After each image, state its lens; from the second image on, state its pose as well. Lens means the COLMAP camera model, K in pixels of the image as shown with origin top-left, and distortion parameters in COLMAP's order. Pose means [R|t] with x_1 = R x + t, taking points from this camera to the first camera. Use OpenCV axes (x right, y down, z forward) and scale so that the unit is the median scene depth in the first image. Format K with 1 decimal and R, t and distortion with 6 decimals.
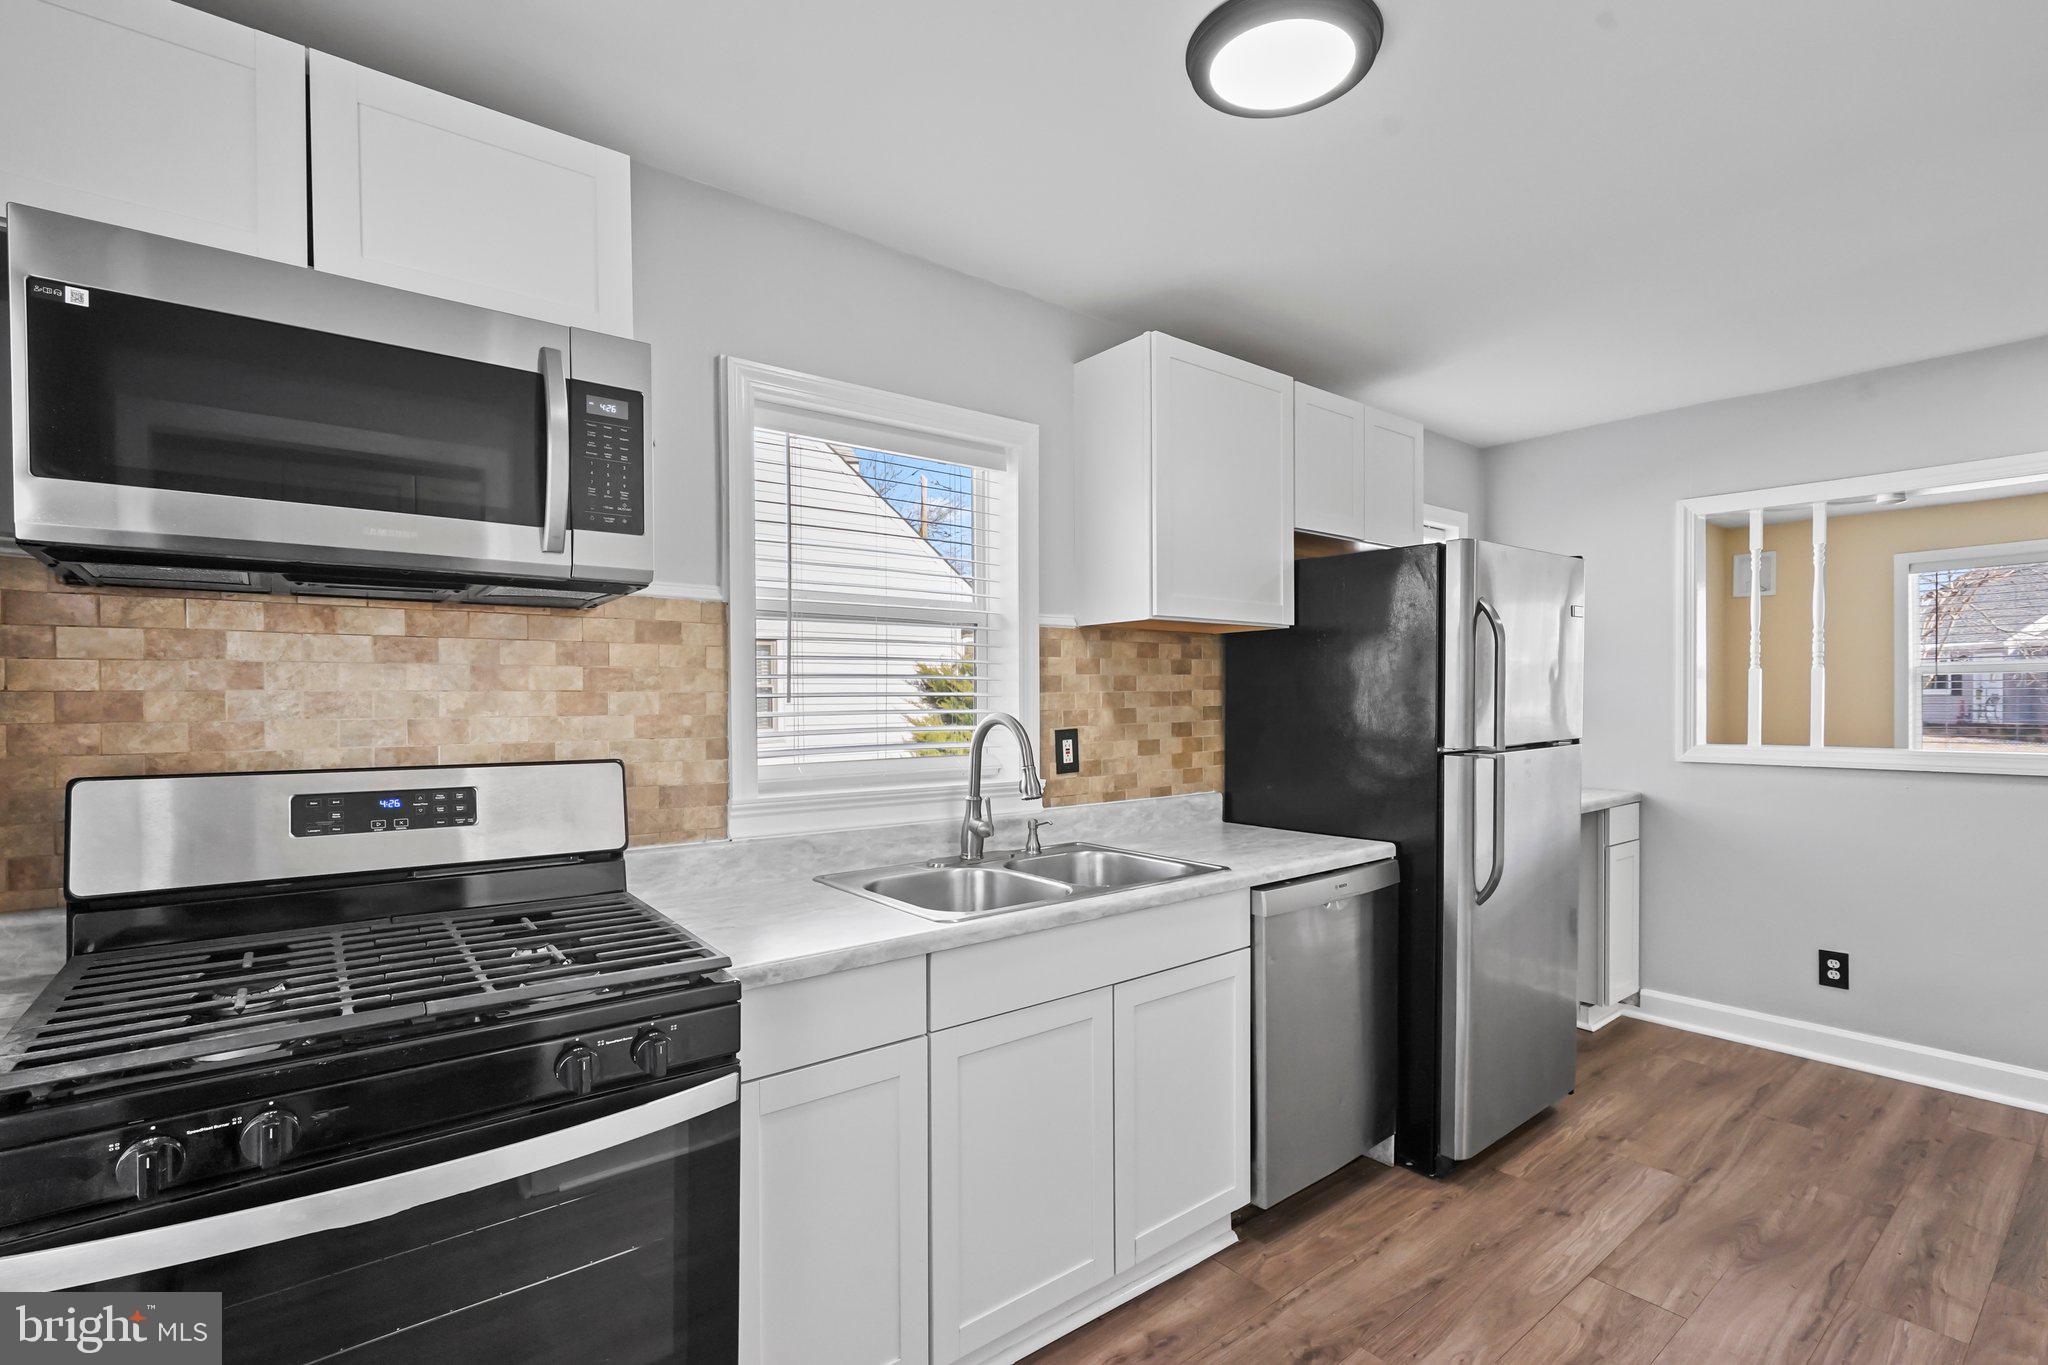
lens RADIAL K [[937.4, 0, 1024.0], [0, 937.4, 682.5], [0, 0, 1]] dist [-0.003951, -0.000244]
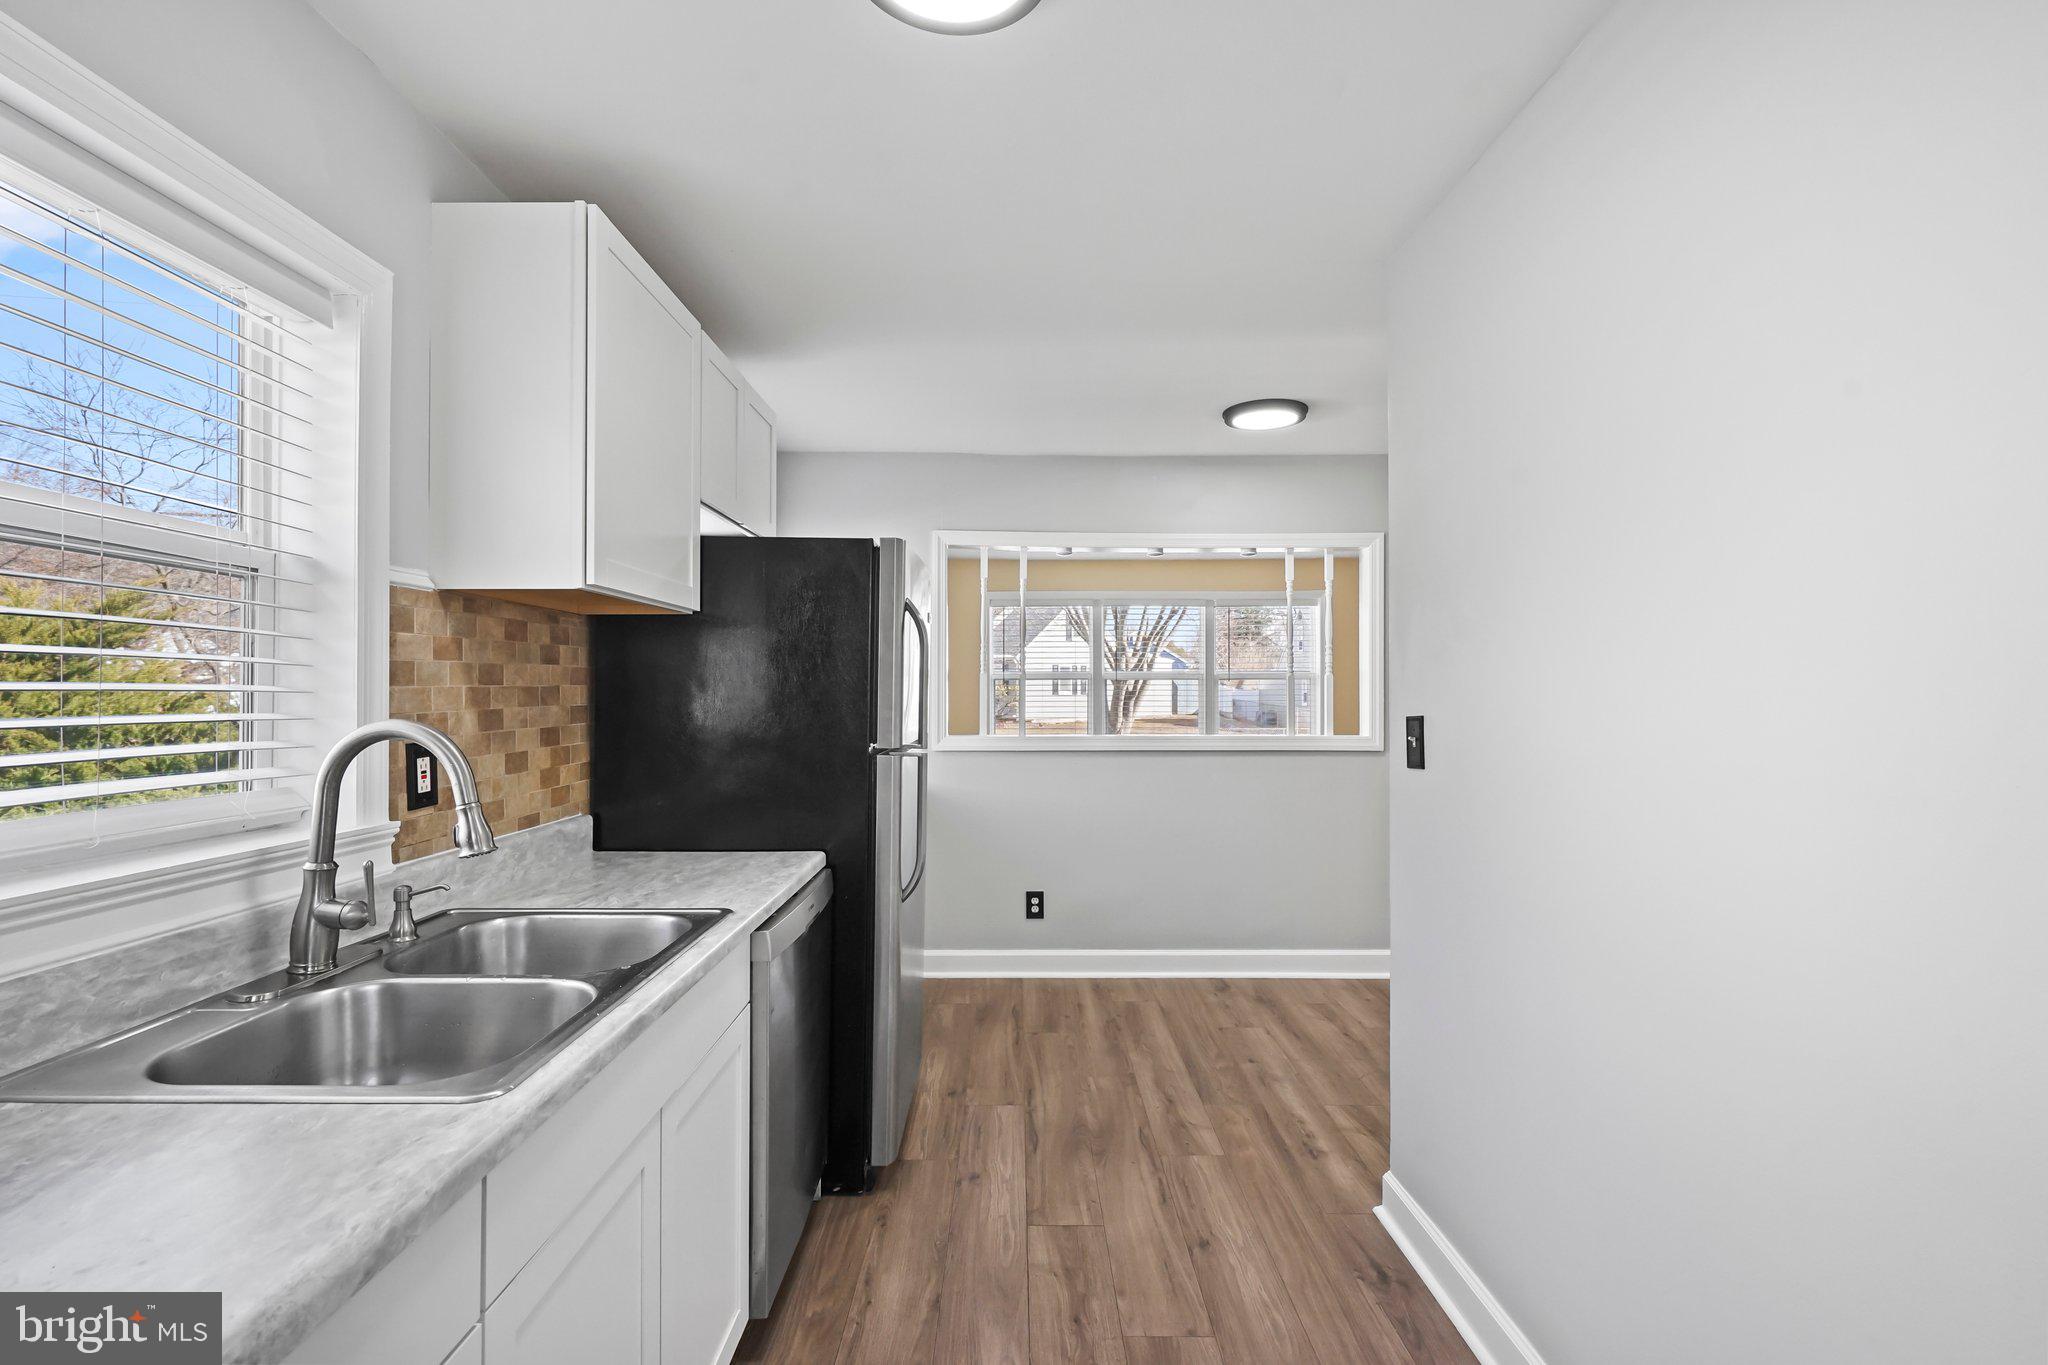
lens RADIAL K [[924.3, 0, 1018.5], [0, 924.3, 671.4], [0, 0, 1]] dist [-0.001392, 0.001002]
pose [[0.621352, 0.024282, 0.783156, -0.206728], [-0.016179, 0.999704, -0.018159, 0.005071], [-0.783365, -0.001388, 0.621561, 0.262766]]
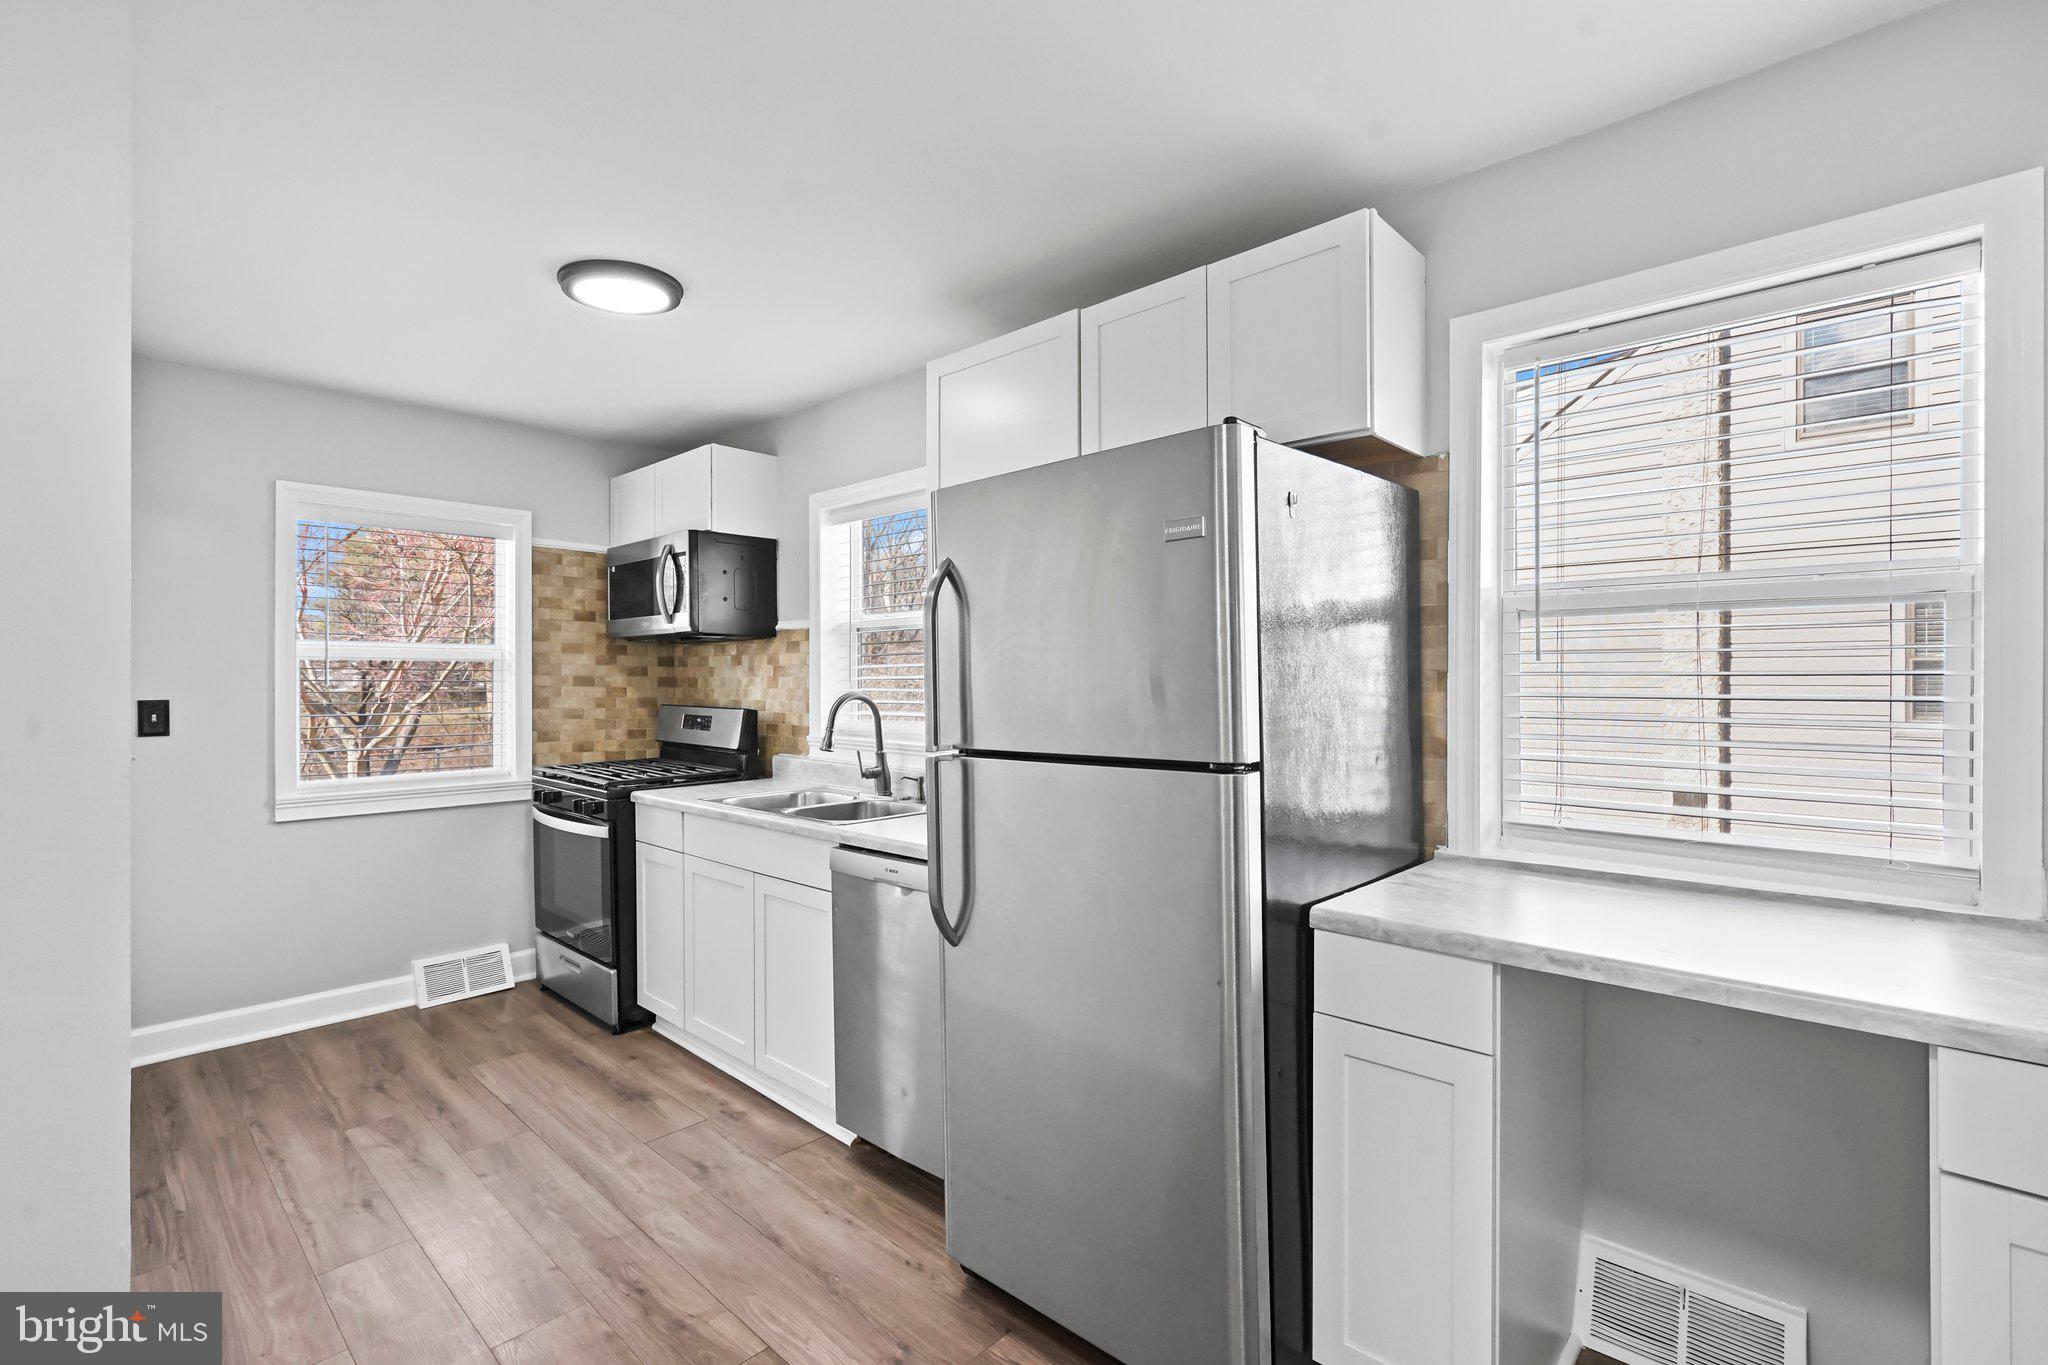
lens RADIAL K [[939.9, 0, 1018.8], [0, 939.9, 674.2], [0, 0, 1]] dist [-0.001522, -0.000044]
pose [[0.133687, -0.006427, -0.991003, 1.171575], [0.013601, 0.999897, -0.004649, 0.014185], [0.990930, -0.012857, 0.133761, 0.874451]]
